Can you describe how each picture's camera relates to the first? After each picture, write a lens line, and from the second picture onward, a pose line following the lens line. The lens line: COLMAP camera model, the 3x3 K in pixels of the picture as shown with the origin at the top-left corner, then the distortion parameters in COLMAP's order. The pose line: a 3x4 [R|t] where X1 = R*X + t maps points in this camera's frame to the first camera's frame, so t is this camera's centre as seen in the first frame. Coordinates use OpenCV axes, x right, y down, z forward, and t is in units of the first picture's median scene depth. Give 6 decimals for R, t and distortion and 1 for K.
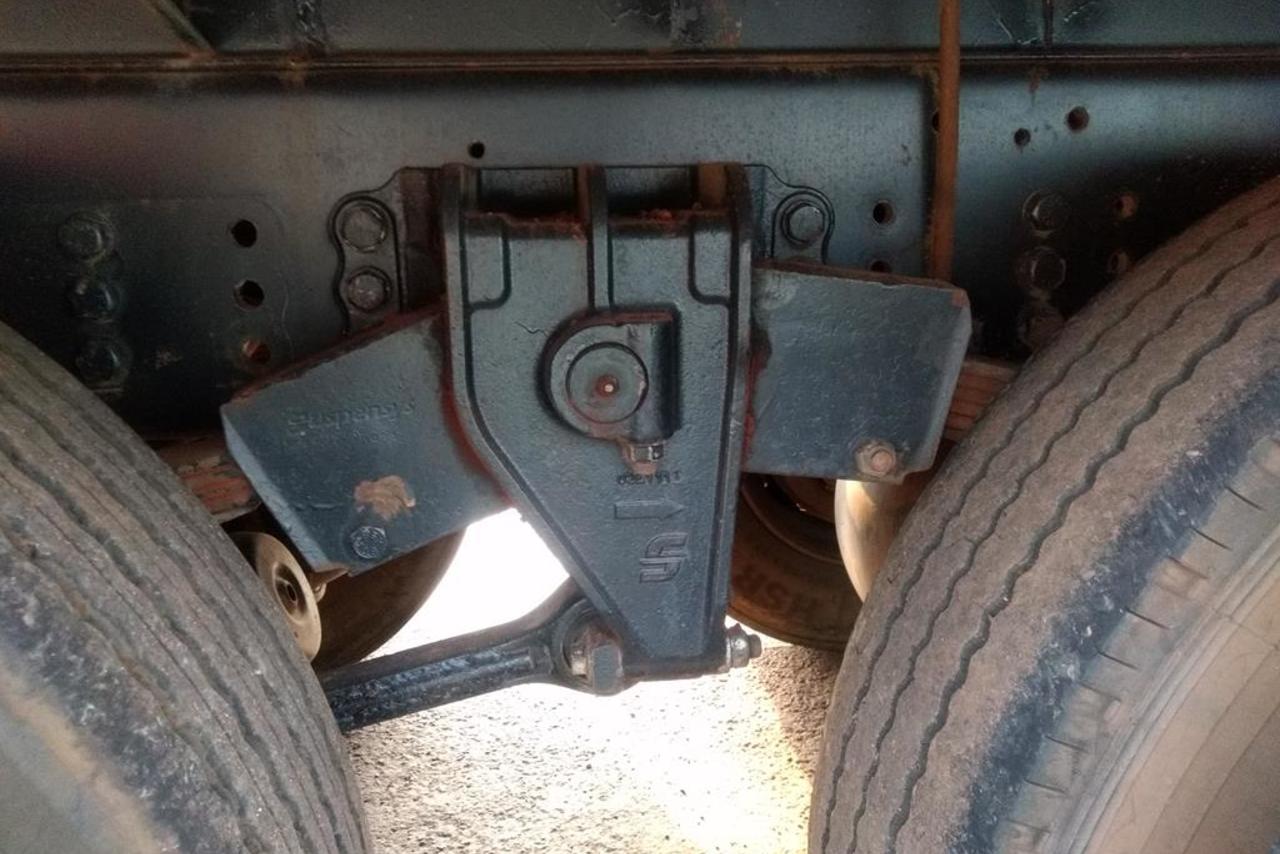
lens RADIAL K [[1000.7, 0, 630.8], [0, 1000.7, 416.7], [0, 0, 1]] dist [0.019990, -0.056388]
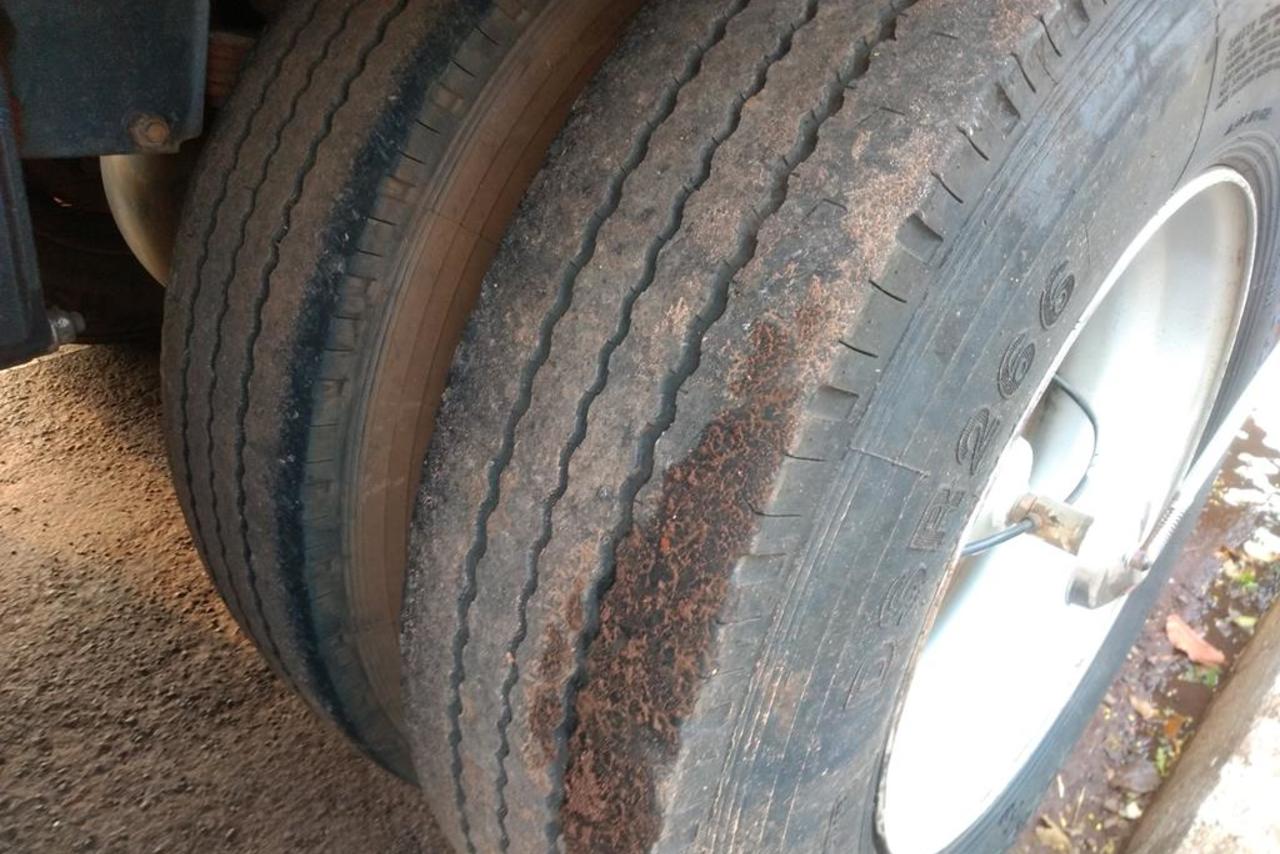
lens RADIAL K [[1000.7, 0, 635.6], [0, 1000.7, 432.3], [0, 0, 1]] dist [0.019990, -0.056388]
pose [[0.759061, -0.290177, 0.582772, -0.120592], [0.080290, 0.930061, 0.358524, -0.003467], [-0.646050, -0.225351, 0.729272, -0.312422]]
